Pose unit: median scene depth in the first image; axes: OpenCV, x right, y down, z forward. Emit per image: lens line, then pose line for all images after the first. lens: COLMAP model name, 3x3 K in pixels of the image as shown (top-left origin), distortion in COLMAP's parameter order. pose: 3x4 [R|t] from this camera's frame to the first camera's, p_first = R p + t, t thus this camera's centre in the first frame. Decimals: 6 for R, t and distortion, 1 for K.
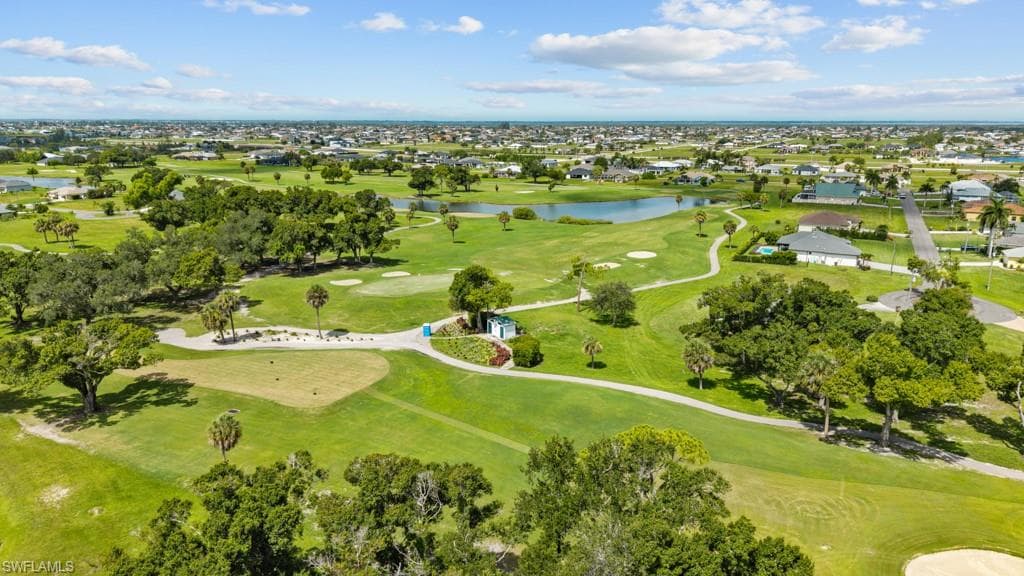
lens RADIAL K [[683.4, 0, 512.0], [0, 683.4, 288.0], [0, 0, 1]] dist [0.032917, -0.027943]
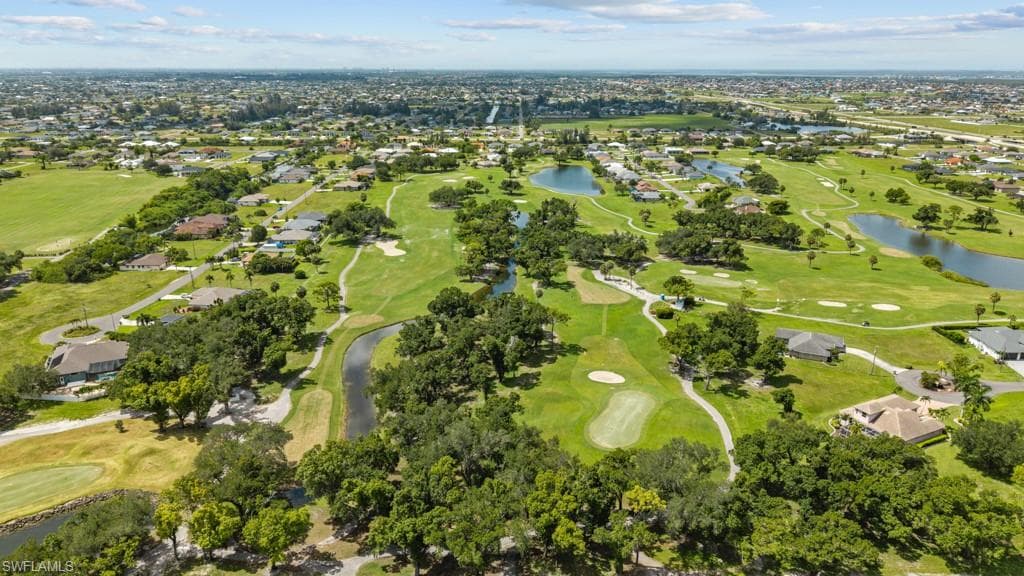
lens RADIAL K [[683.4, 0, 512.0], [0, 683.4, 288.0], [0, 0, 1]] dist [0.032917, -0.027943]
pose [[0.476853, 0.269516, -0.836643, 0.491539], [-0.210479, 0.959151, 0.189016, -0.093986], [0.853410, 0.085963, 0.514102, -0.208603]]
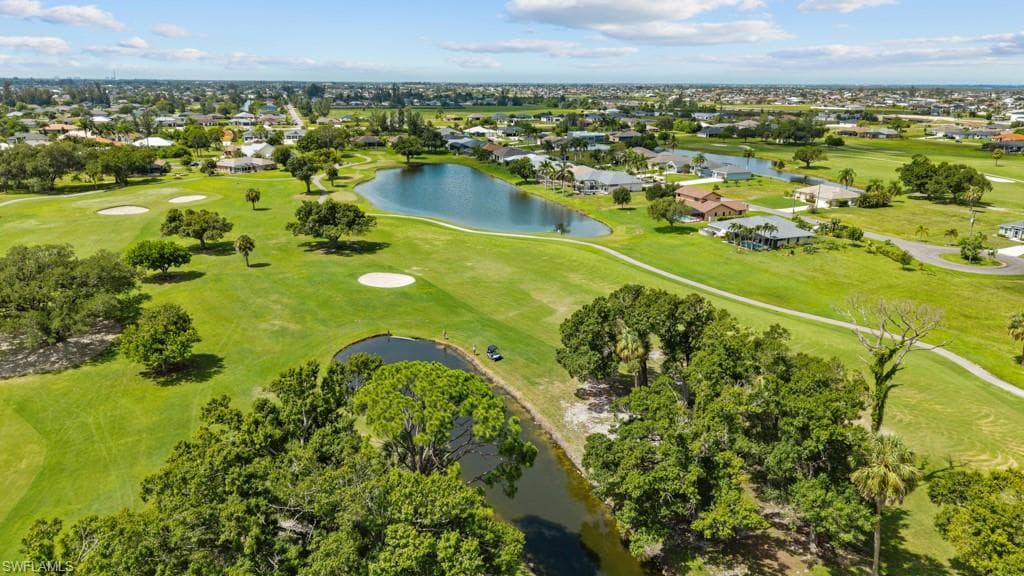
lens RADIAL K [[683.4, 0, 512.0], [0, 683.4, 288.0], [0, 0, 1]] dist [0.032917, -0.027943]
pose [[0.736880, 0.199746, -0.645840, -0.333075], [-0.168654, 0.979462, 0.110501, -0.055916], [0.654647, 0.027497, 0.755434, 0.225802]]
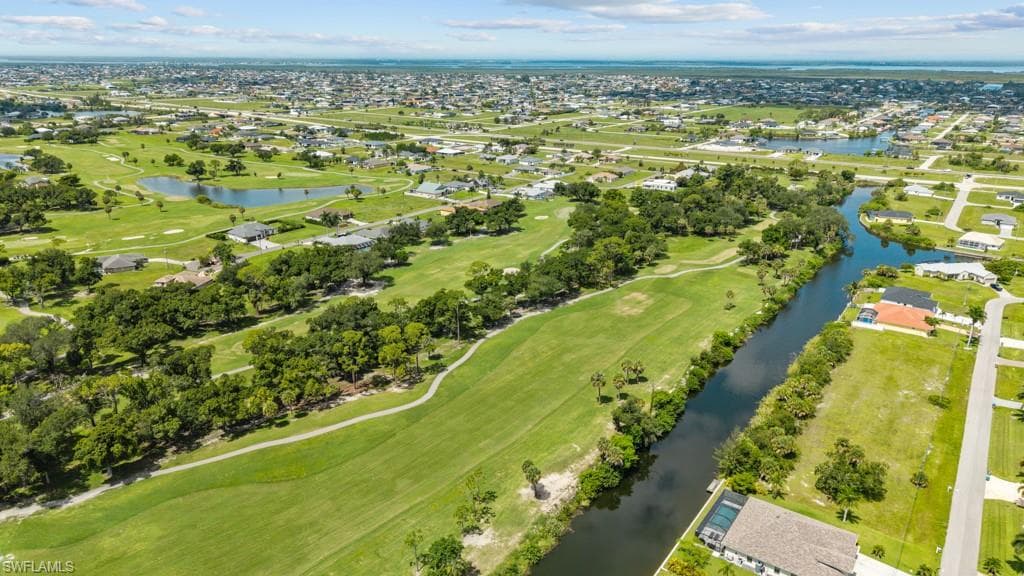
lens RADIAL K [[683.4, 0, 512.0], [0, 683.4, 288.0], [0, 0, 1]] dist [0.032917, -0.027943]
pose [[0.990381, 0.046928, -0.130166, 0.682805], [-0.035600, 0.995481, 0.088035, -0.045327], [0.133709, -0.082554, 0.987576, -0.404334]]
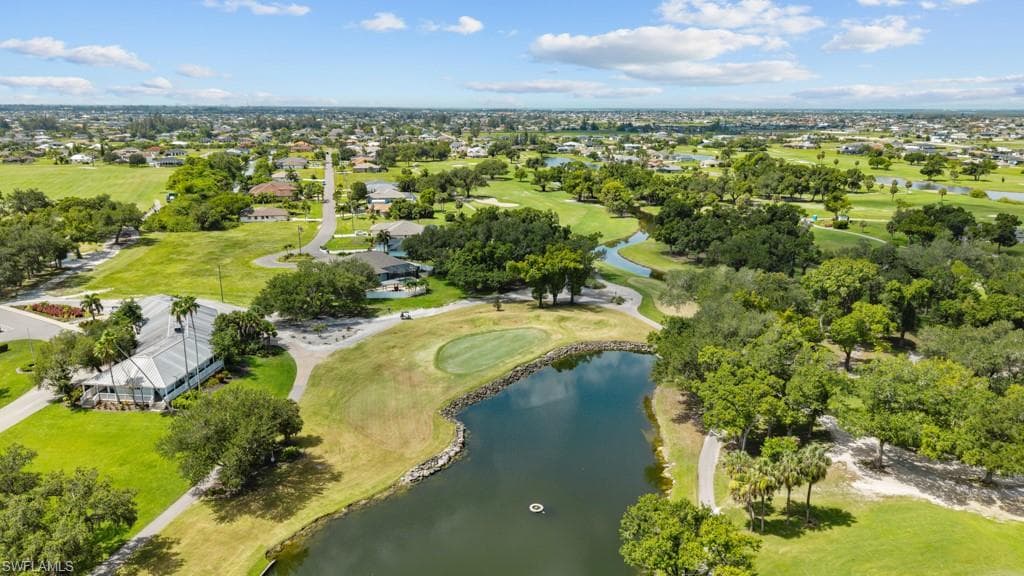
lens RADIAL K [[683.4, 0, 512.0], [0, 683.4, 288.0], [0, 0, 1]] dist [0.032917, -0.027943]
pose [[0.656786, 0.195138, -0.728391, 0.317940], [-0.183180, 0.978291, 0.096914, 0.083698], [0.731490, 0.069775, 0.678273, -0.469196]]
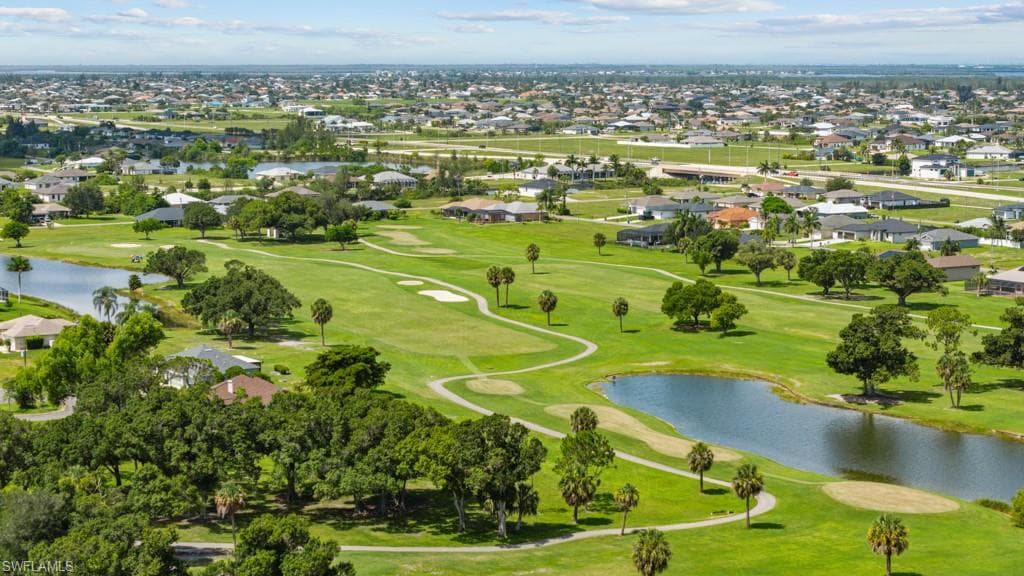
lens RADIAL K [[2046.1, 0, 512.0], [0, 2046.1, 288.0], [0, 0, 1]] dist [0.011858, -0.101756]
pose [[0.865645, 0.052677, -0.497879, 0.173196], [-0.116547, 0.988332, -0.098069, -0.061498], [0.486903, 0.142919, 0.861684, 0.065242]]
